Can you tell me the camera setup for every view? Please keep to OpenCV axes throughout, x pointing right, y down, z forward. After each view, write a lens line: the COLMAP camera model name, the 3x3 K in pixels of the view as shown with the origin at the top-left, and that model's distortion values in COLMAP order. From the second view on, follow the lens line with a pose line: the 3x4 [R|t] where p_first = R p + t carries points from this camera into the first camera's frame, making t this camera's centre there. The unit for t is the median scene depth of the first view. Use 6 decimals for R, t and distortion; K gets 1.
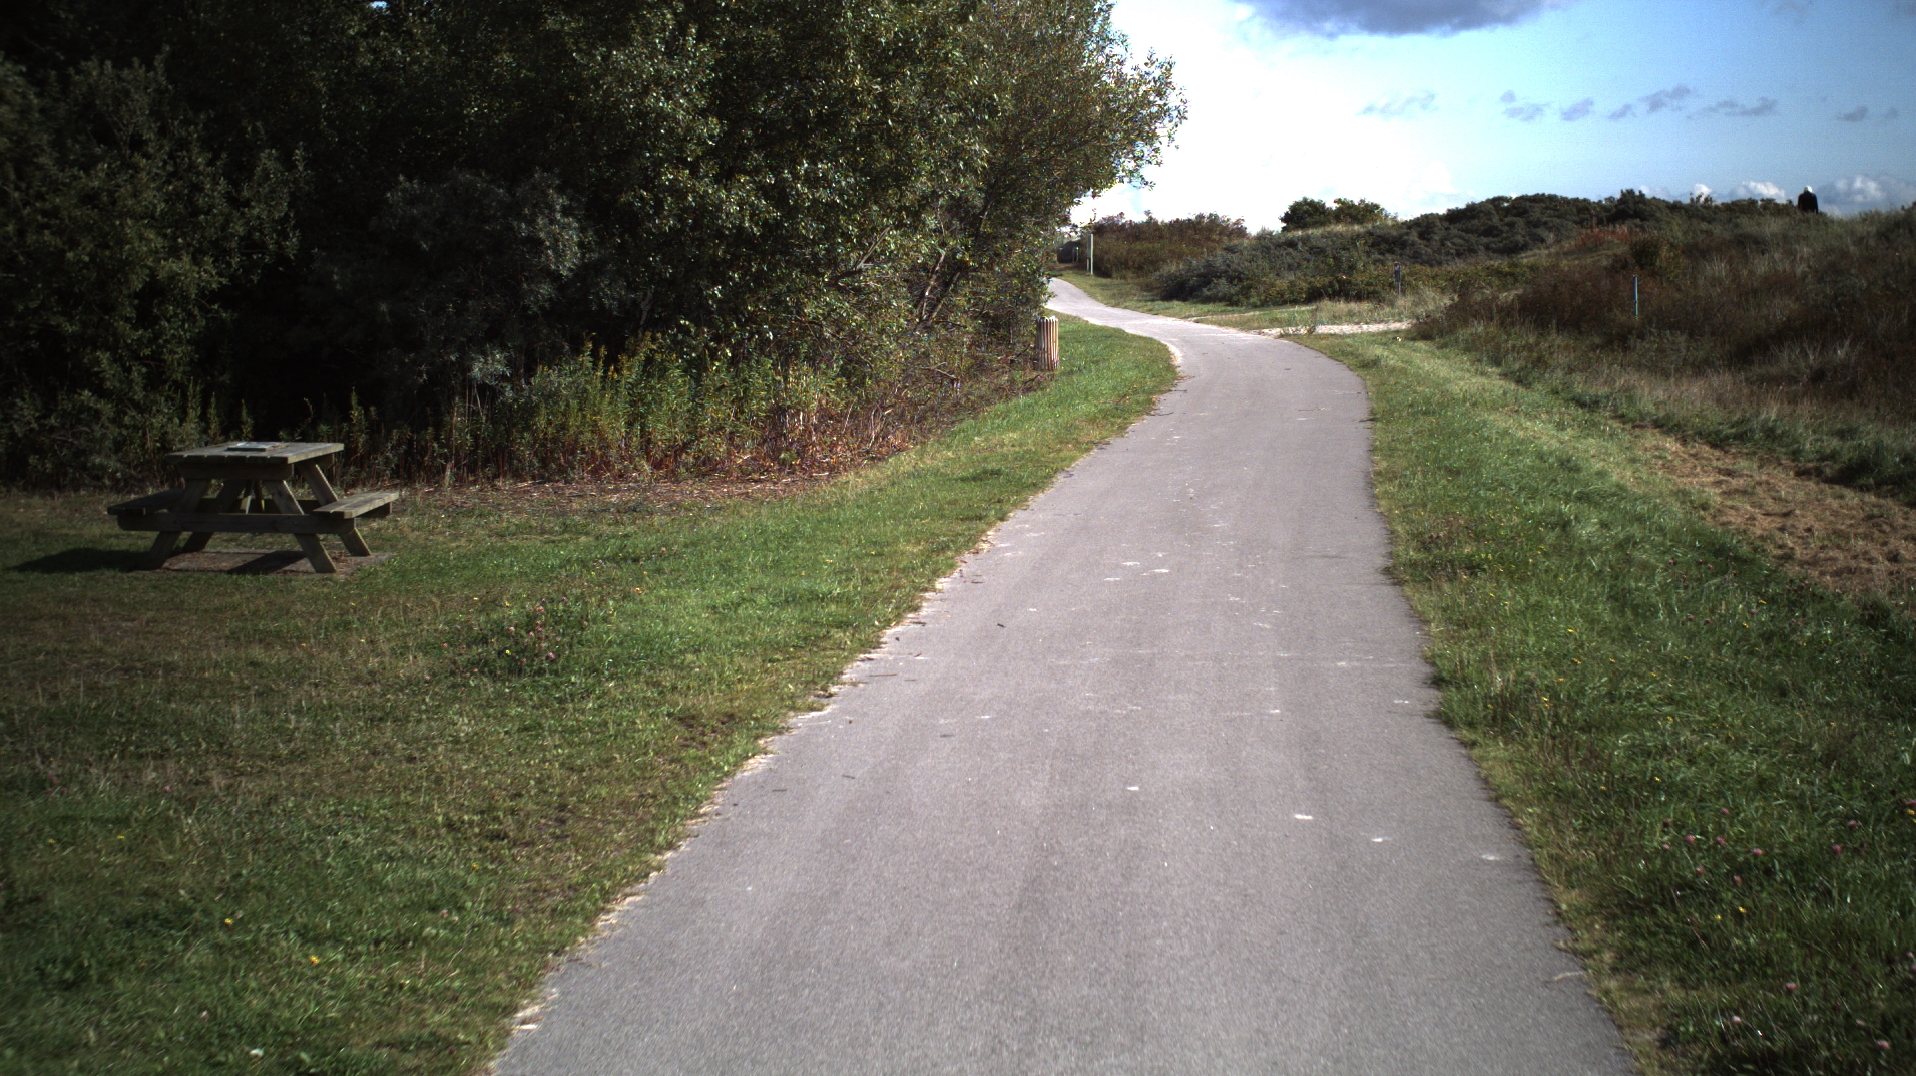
lens RADIAL K [[3664.5, 0, 969.4], [0, 3664.5, 527.9], [0, 0, 1]] dist [-0.267019, 0.000000]
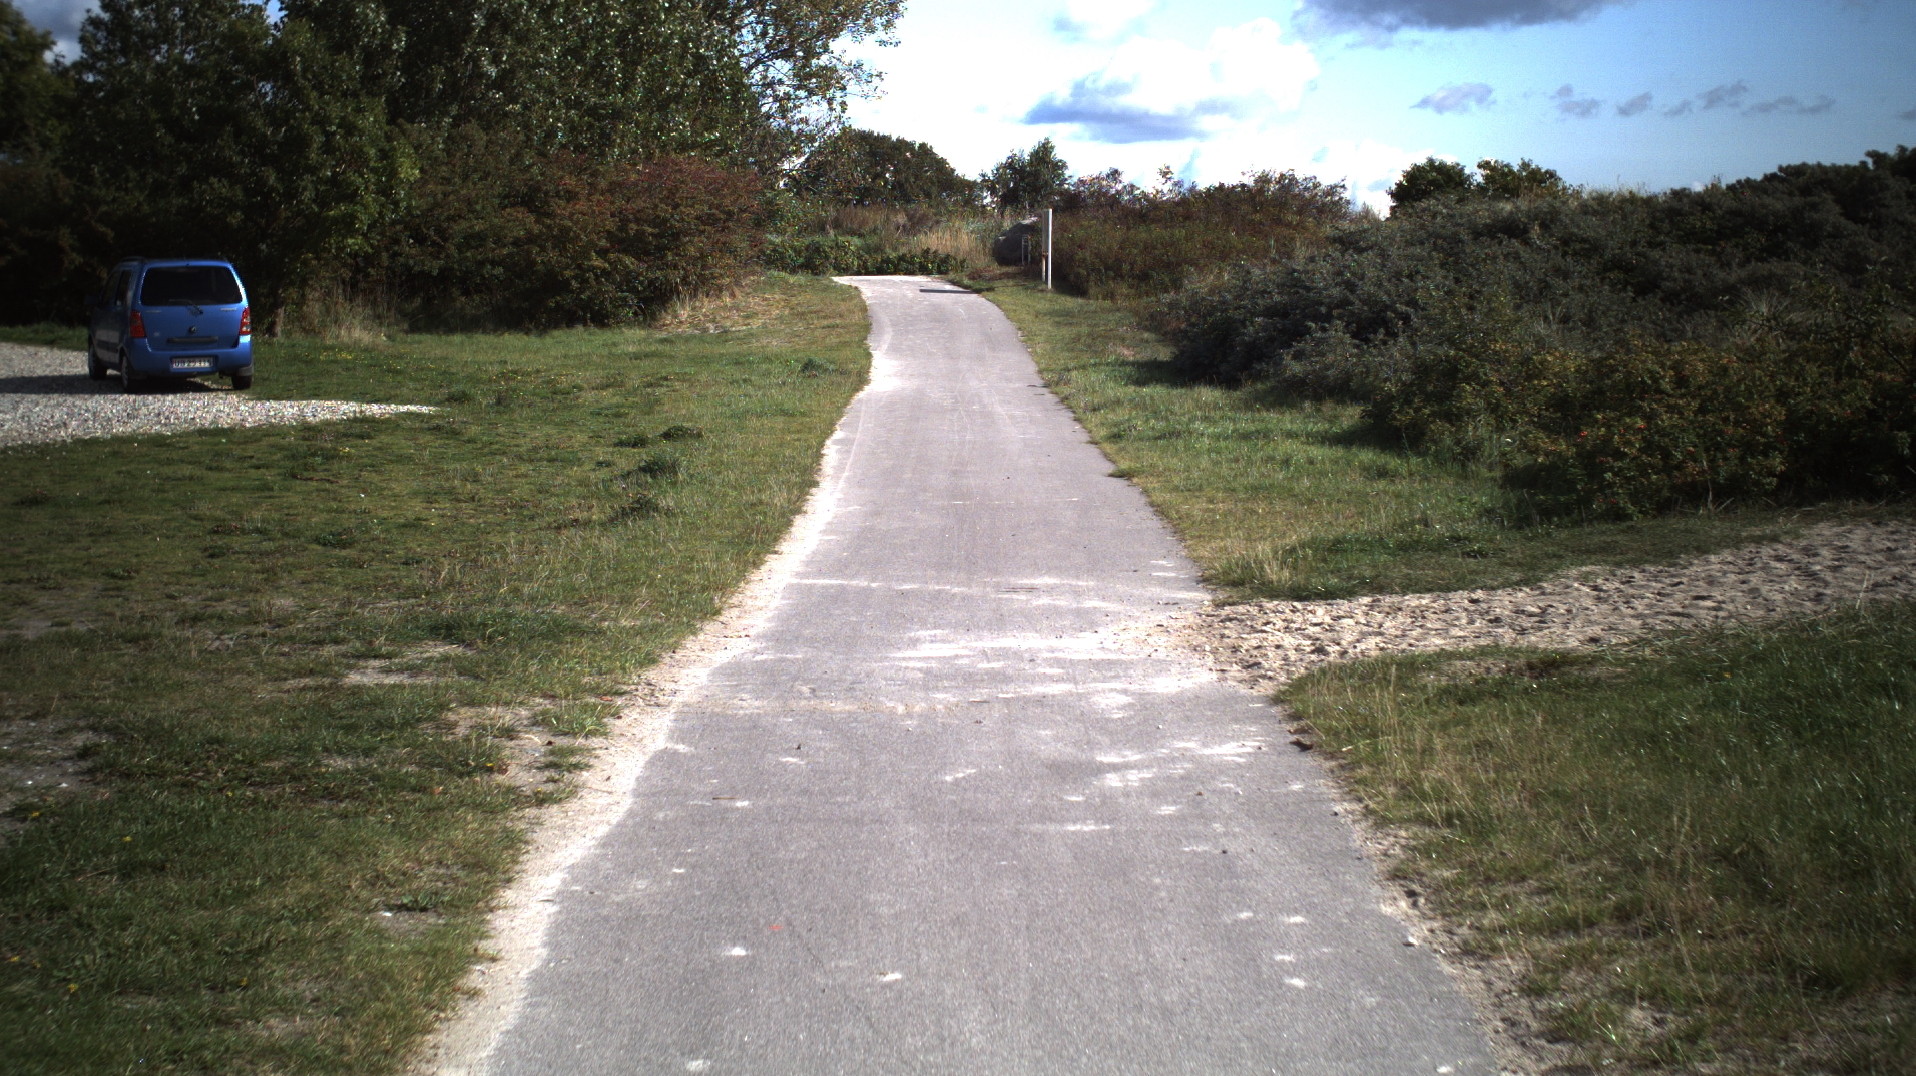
lens RADIAL K [[3664.5, 0, 957.2], [0, 3664.5, 541.3], [0, 0, 1]] dist [-0.267019, 0.000000]
pose [[0.999807, 0.010842, -0.016354, 0.073452], [-0.010739, 0.999922, 0.006402, -0.093400], [0.016422, -0.006225, 0.999846, 1.230908]]
